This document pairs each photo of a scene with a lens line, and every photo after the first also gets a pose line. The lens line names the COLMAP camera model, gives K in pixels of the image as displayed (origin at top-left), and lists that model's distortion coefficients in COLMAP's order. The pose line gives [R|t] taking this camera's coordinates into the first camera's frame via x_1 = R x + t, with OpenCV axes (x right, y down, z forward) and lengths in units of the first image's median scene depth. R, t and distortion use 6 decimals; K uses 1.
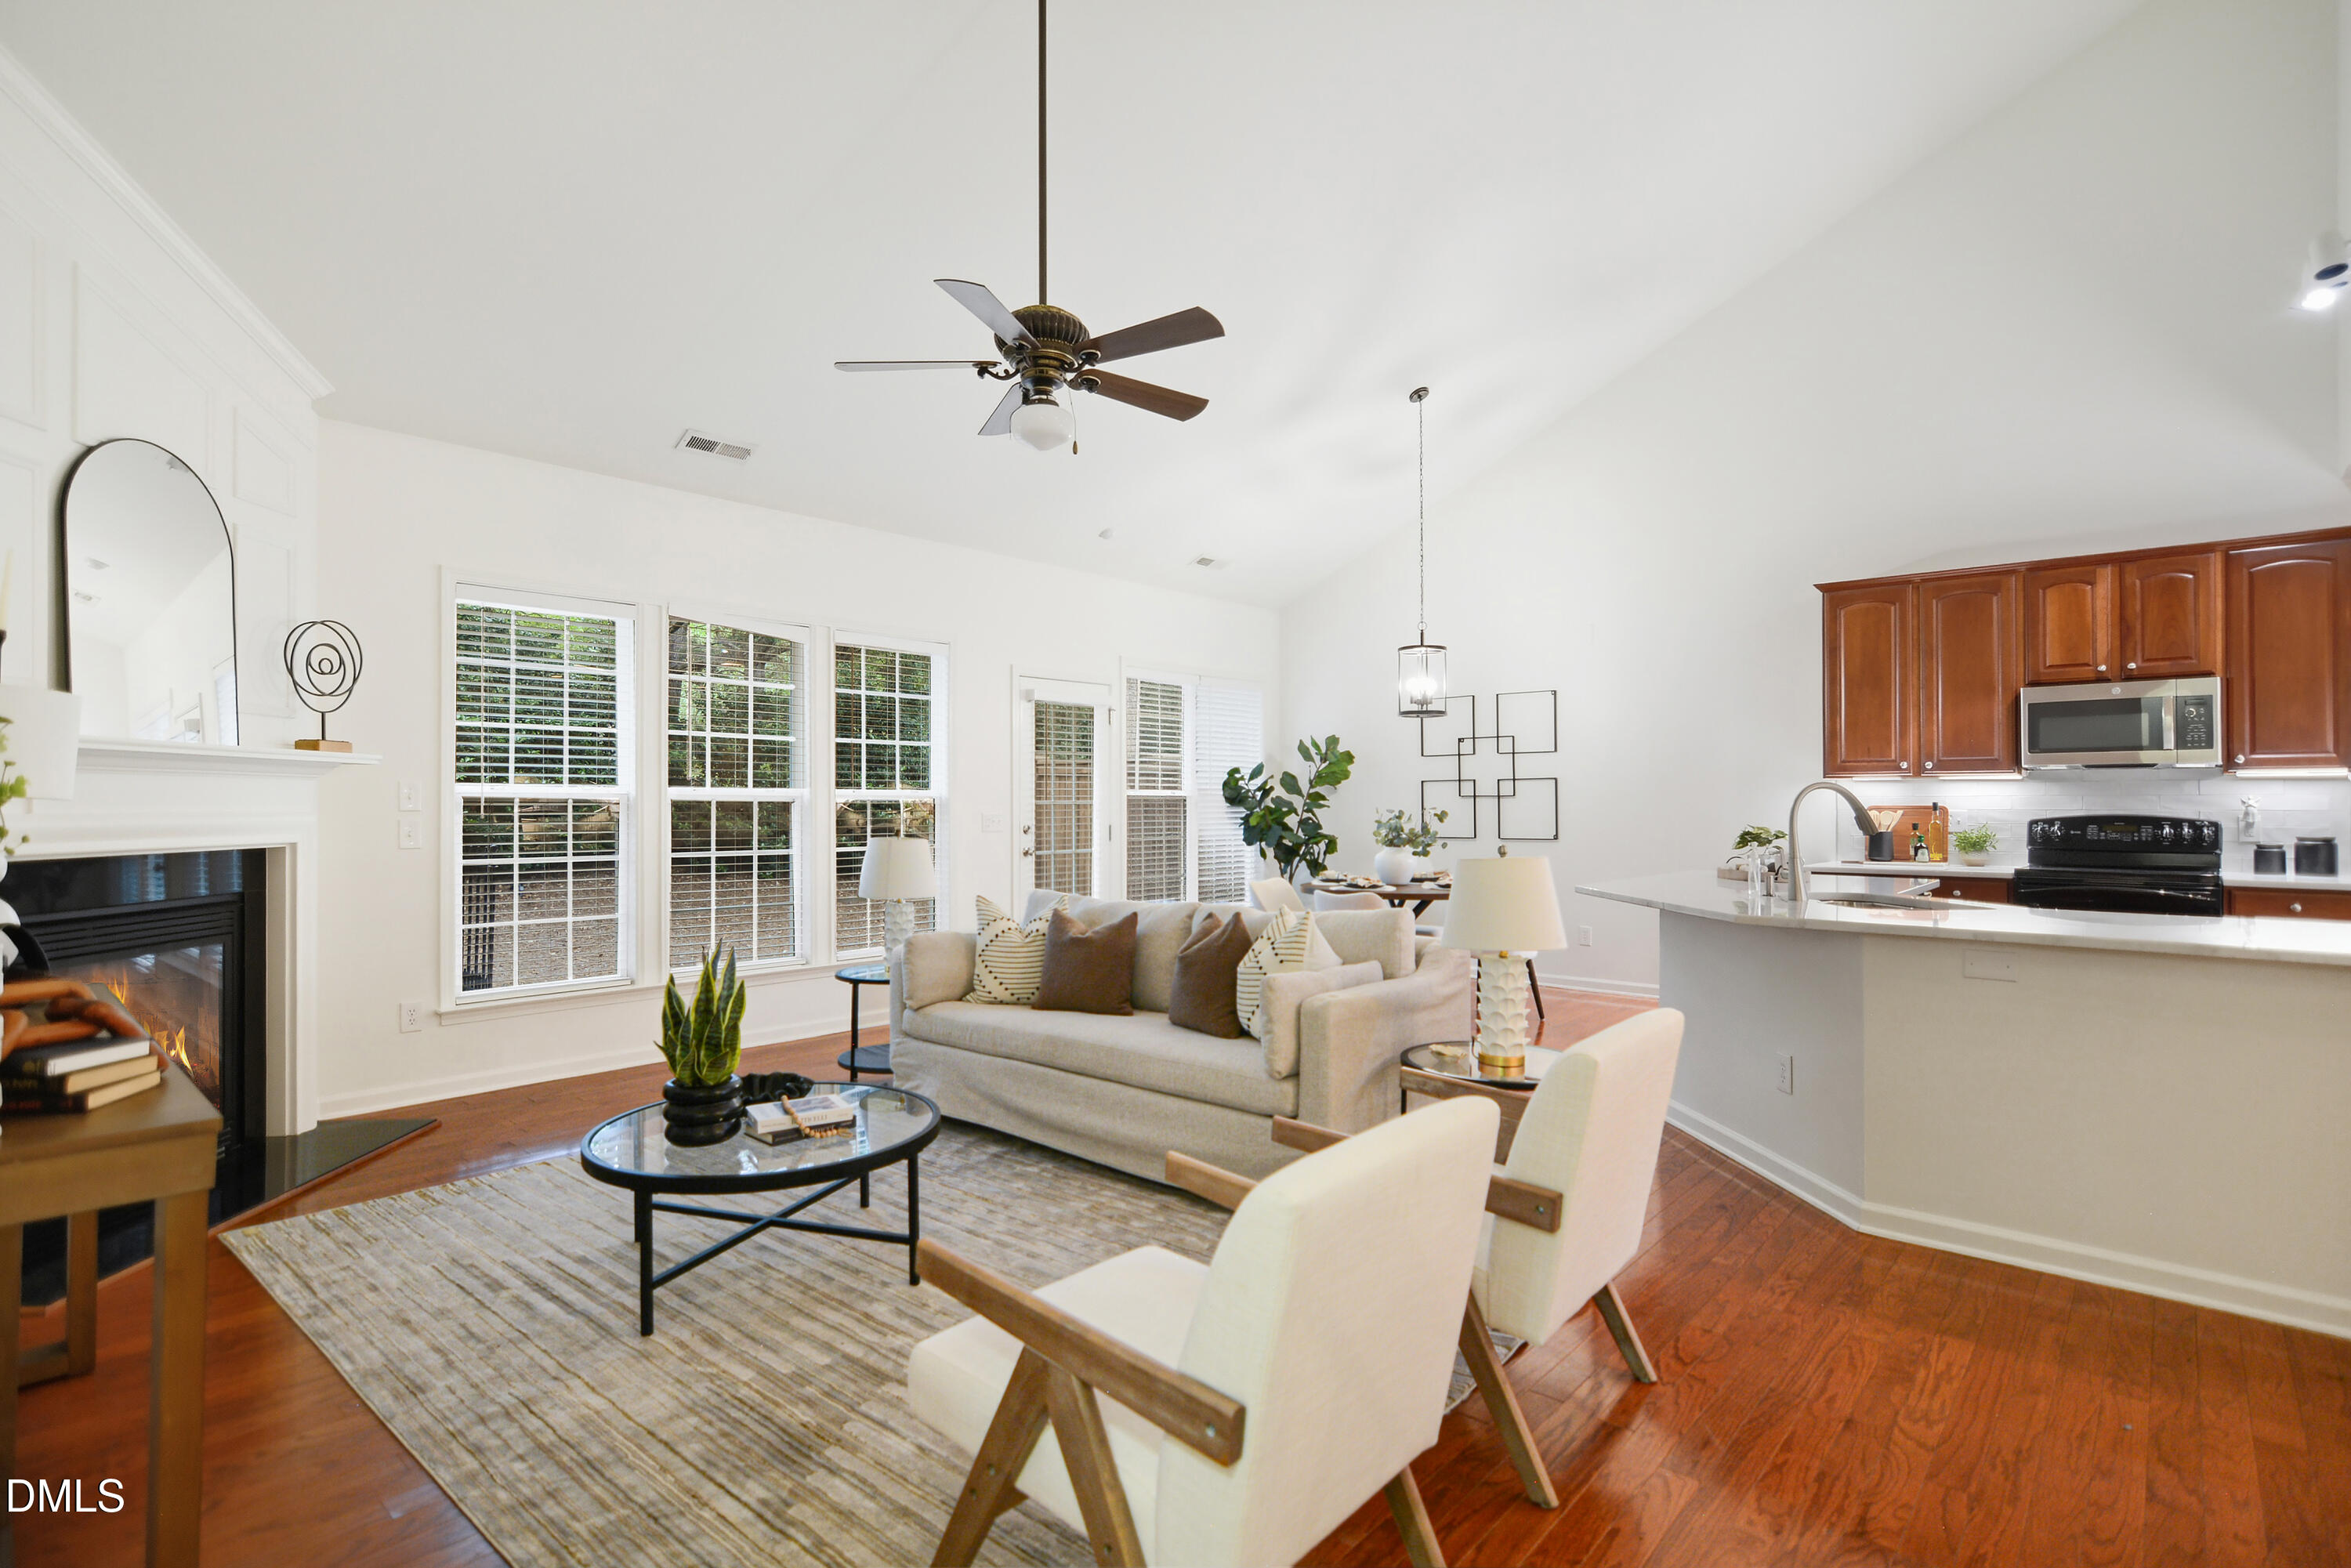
lens RADIAL K [[1183.9, 0, 1161.8], [0, 1183.9, 796.6], [0, 0, 1]] dist [0.002108, 0.000981]
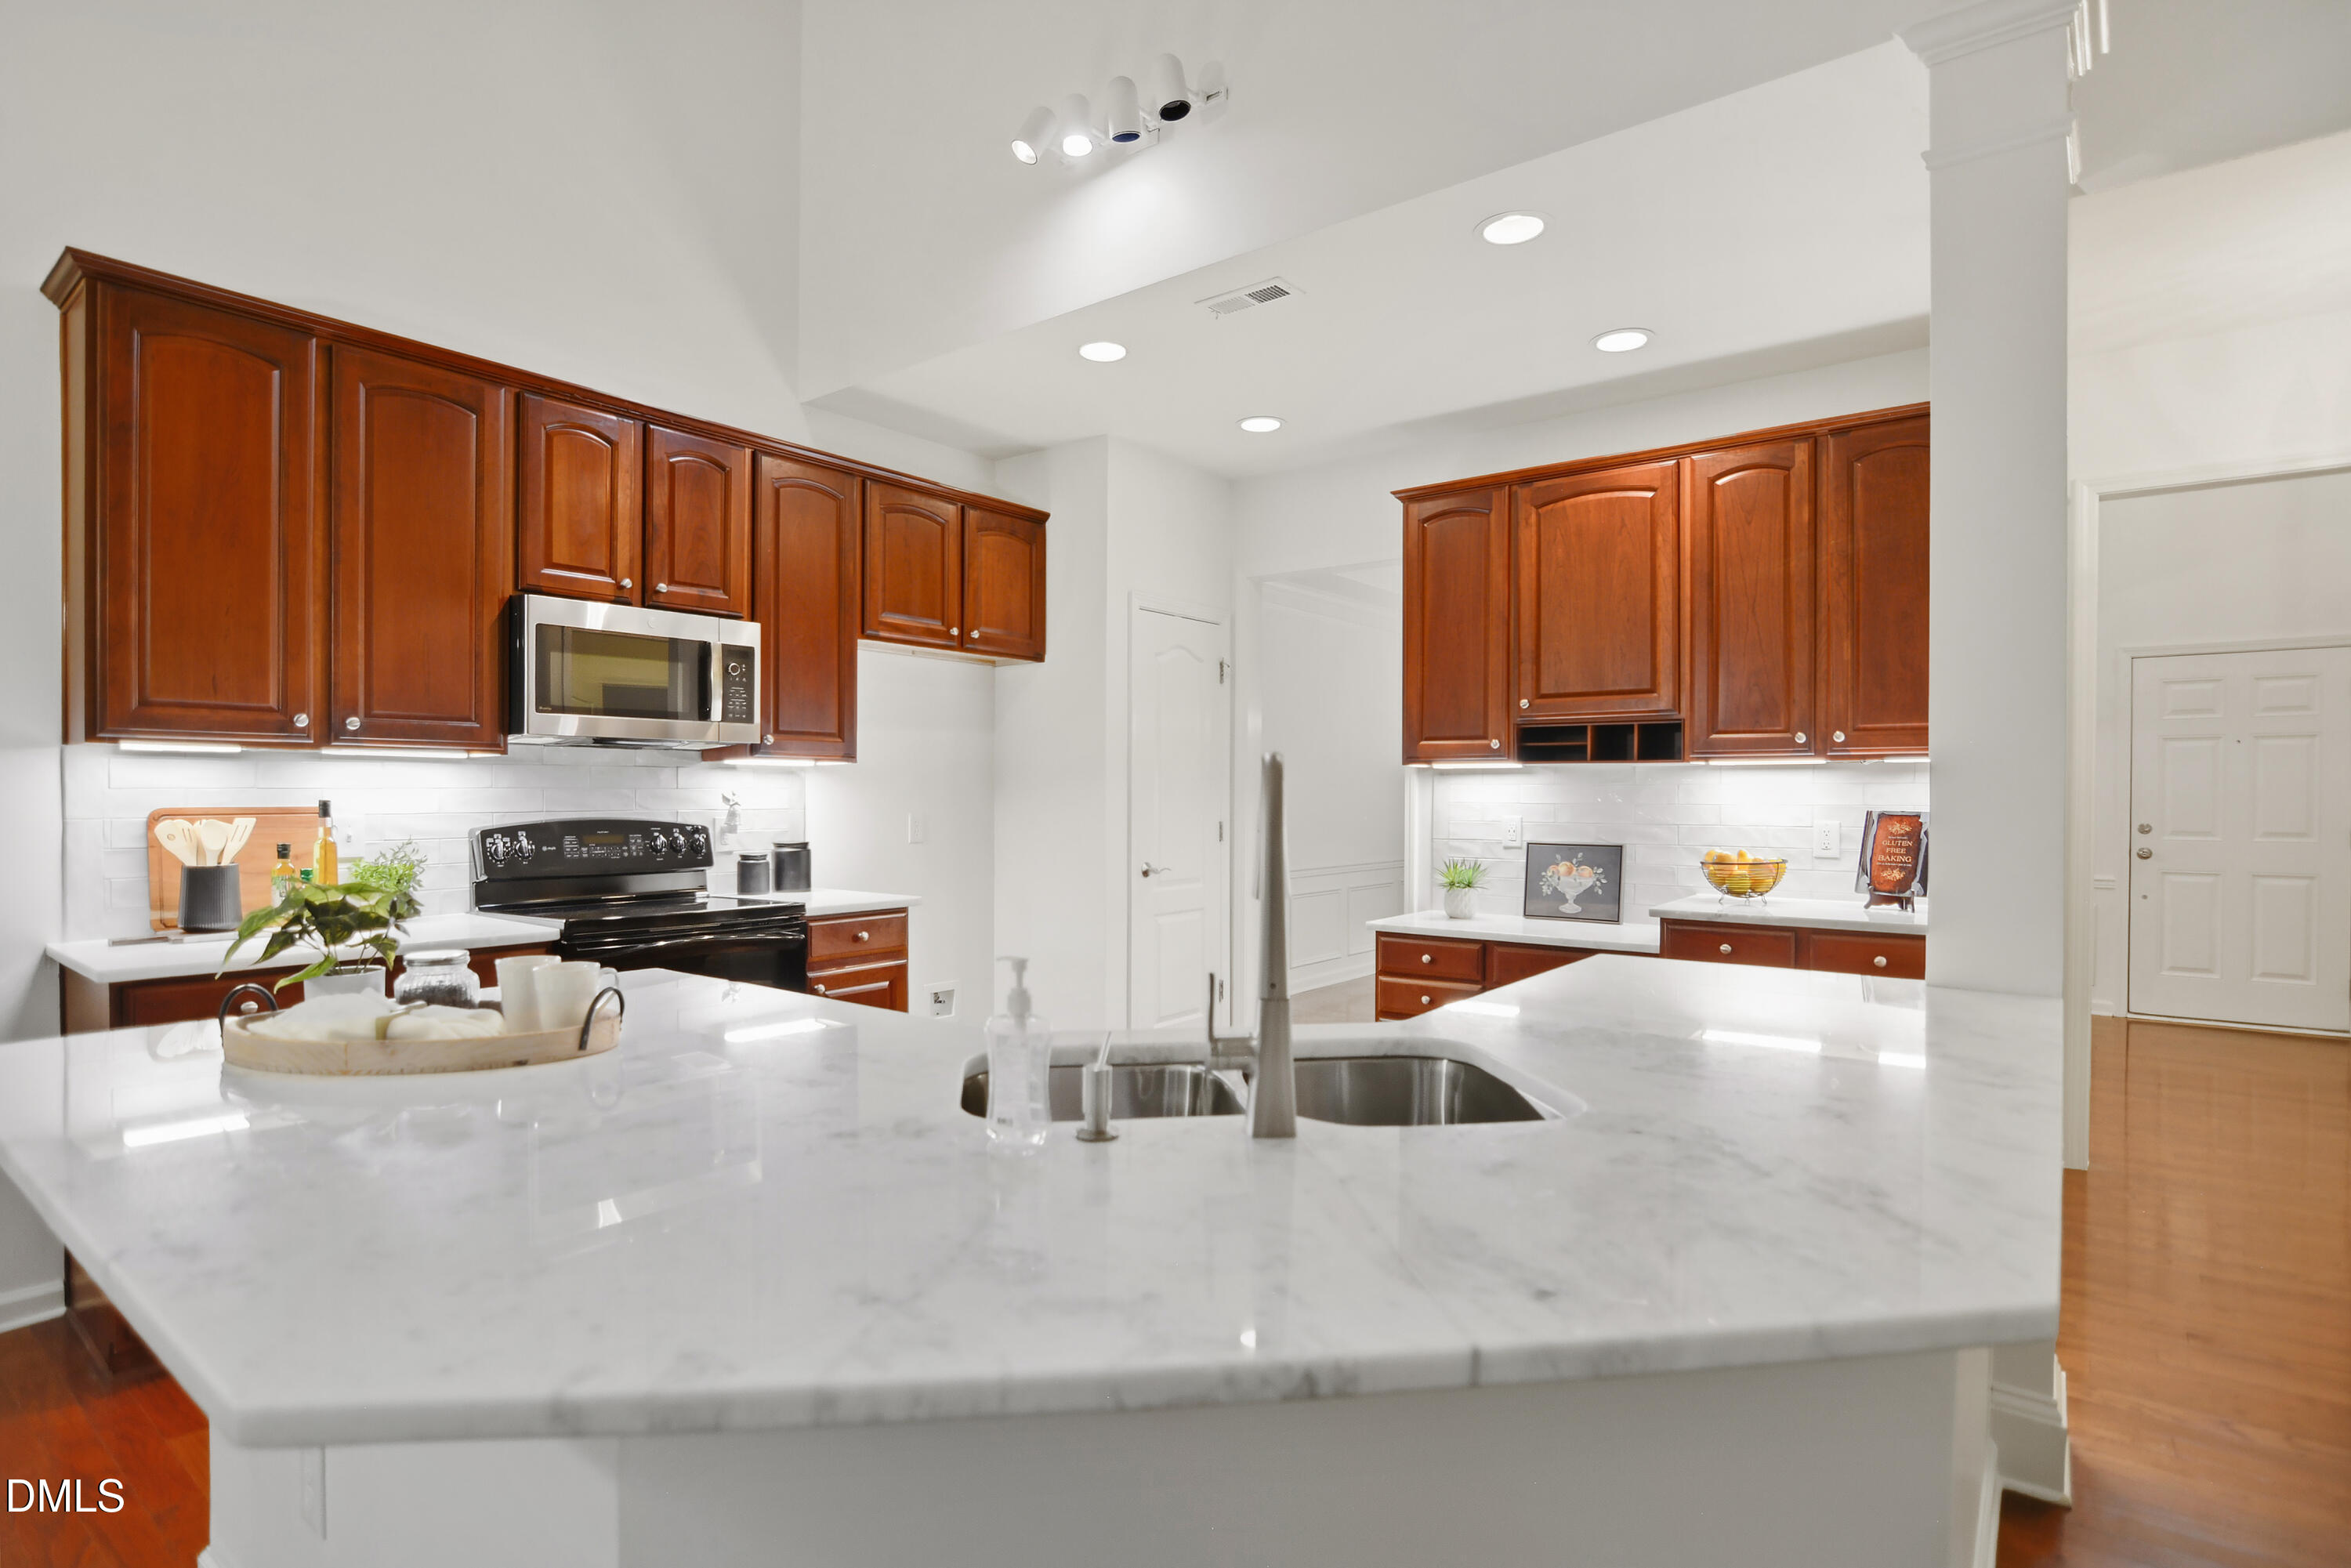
lens RADIAL K [[1159.9, 0, 1160.5], [0, 1159.9, 789.9], [0, 0, 1]] dist [-0.015121, 0.000202]
pose [[-0.069060, 0.001281, 0.997612, 0.150056], [-0.006876, 0.999975, -0.001760, -0.000851], [-0.997589, -0.006981, -0.069049, 0.673532]]
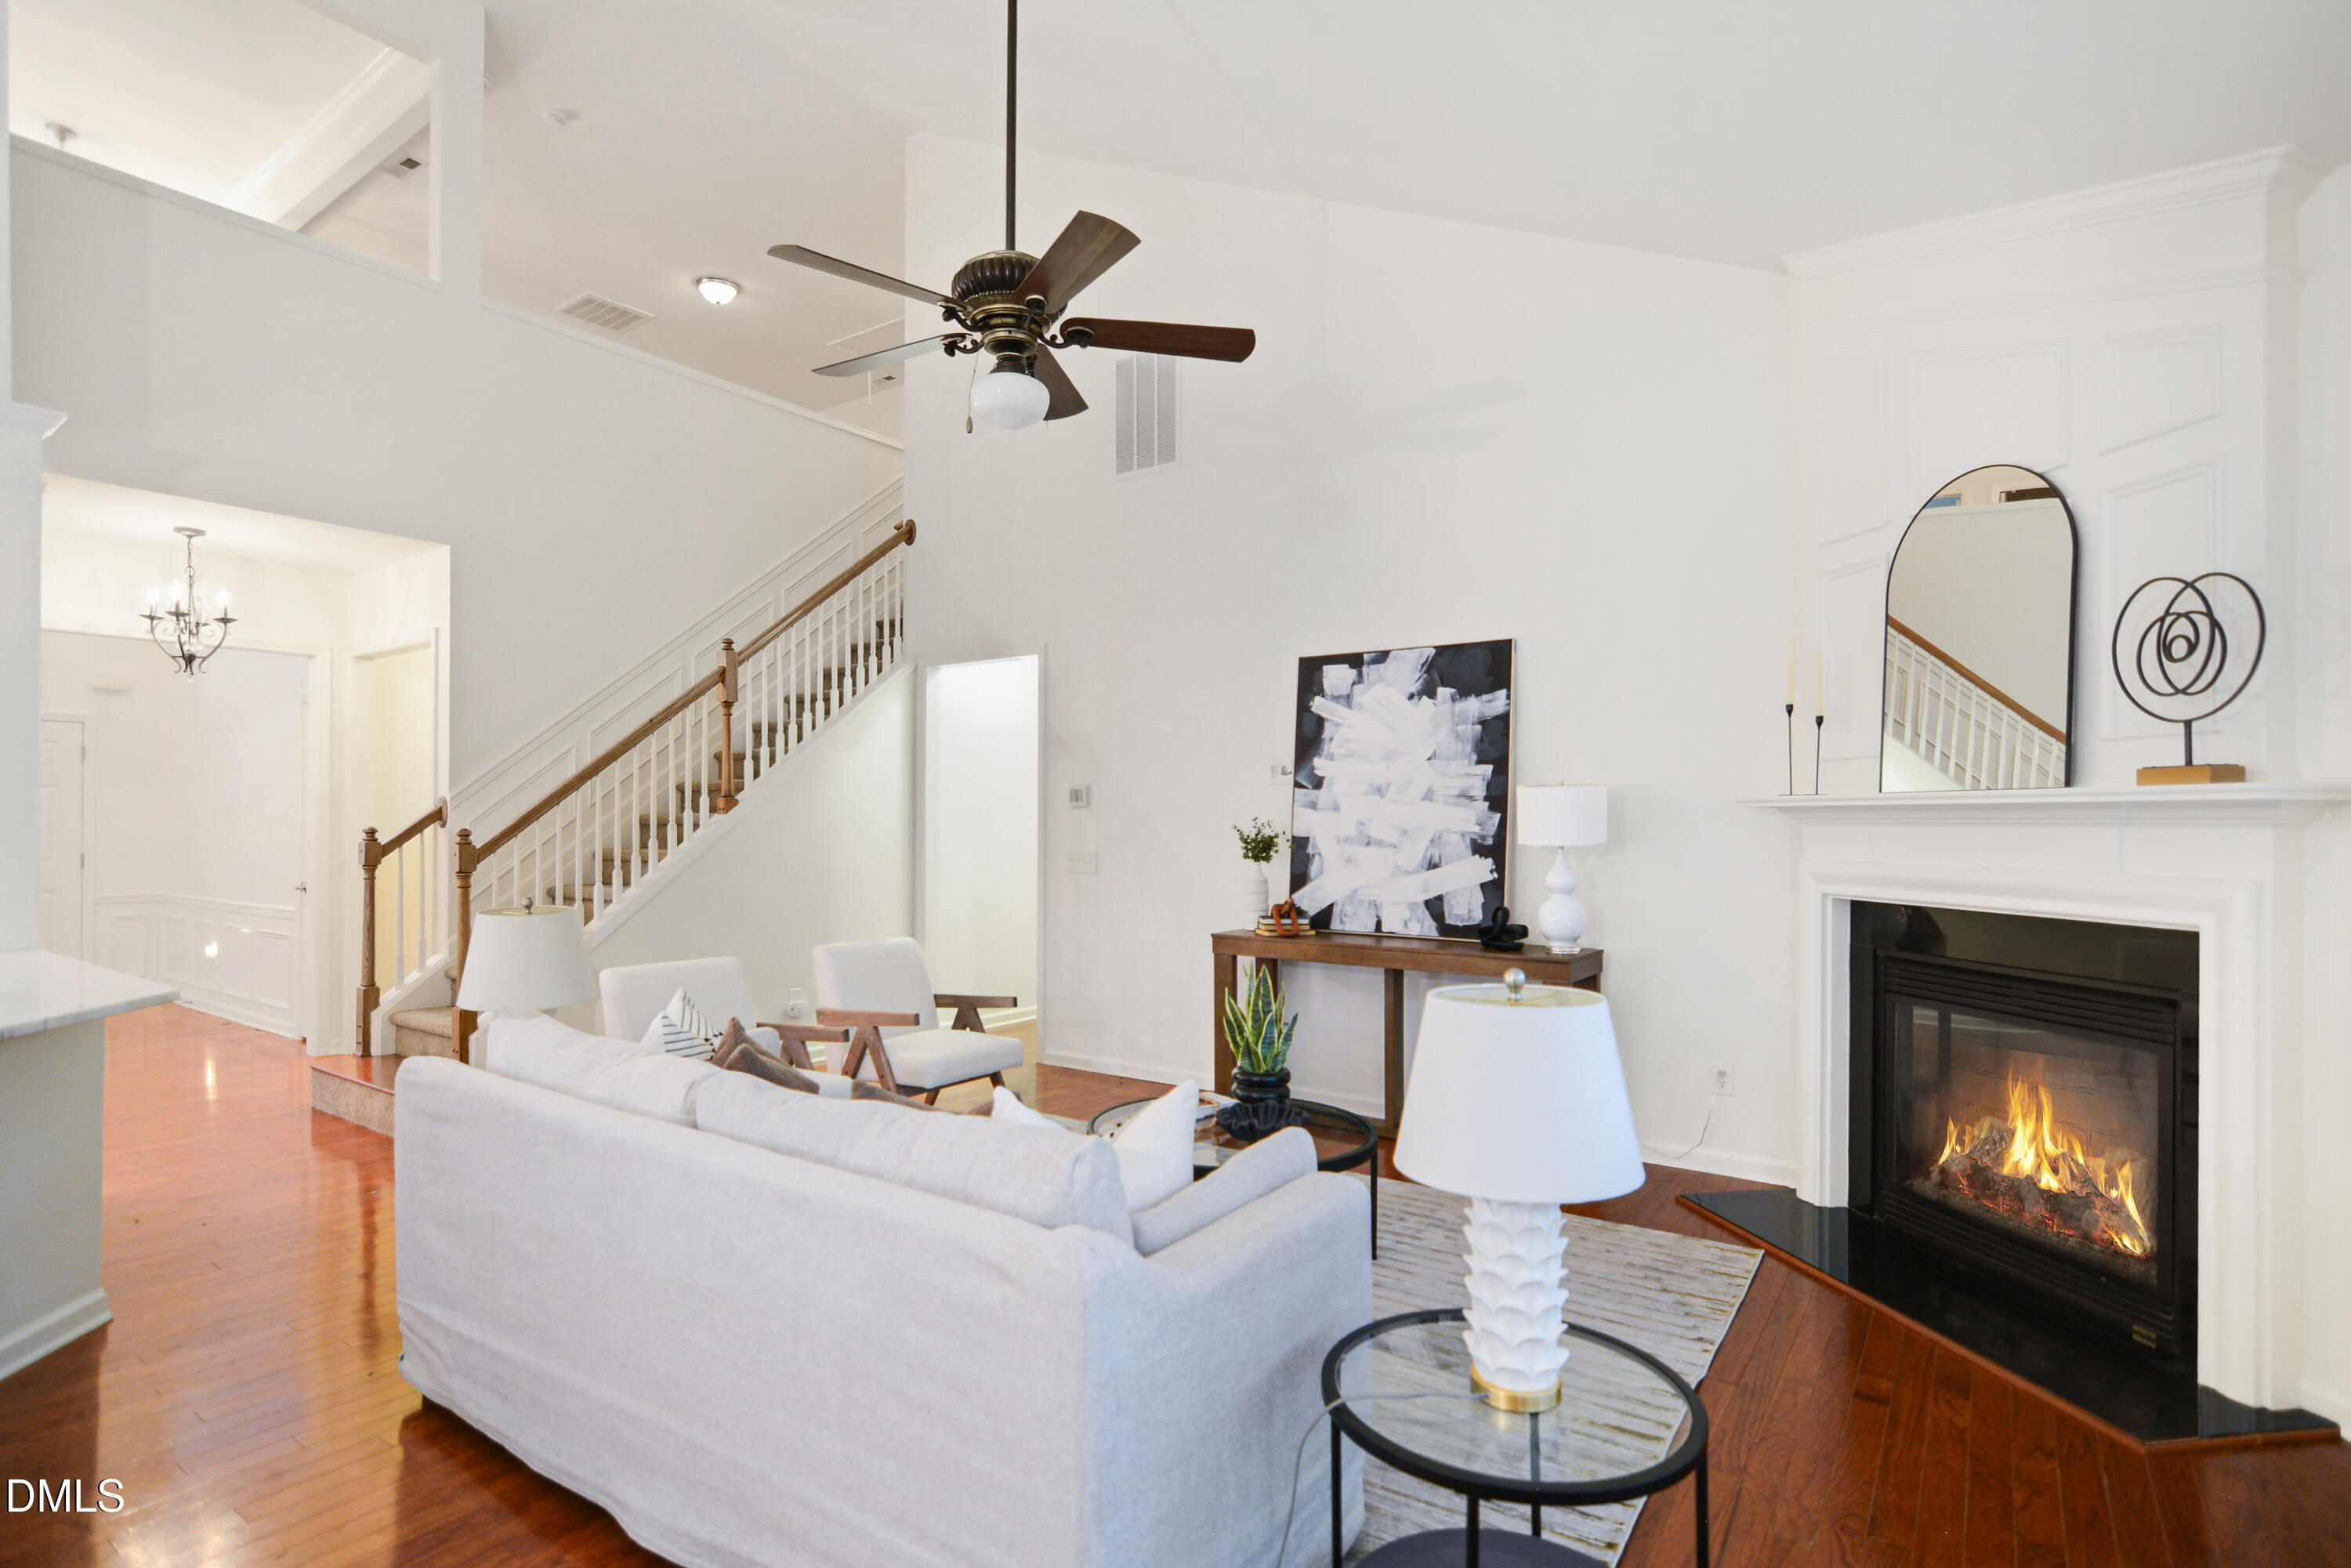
lens RADIAL K [[1156.1, 0, 1139.0], [0, 1156.1, 821.3], [0, 0, 1]] dist [-0.005334, -0.000263]
pose [[-0.995580, -0.001910, -0.093893, -0.067692], [-0.001451, 0.999987, -0.004956, -0.009959], [0.093902, -0.004797, -0.995570, 1.055122]]
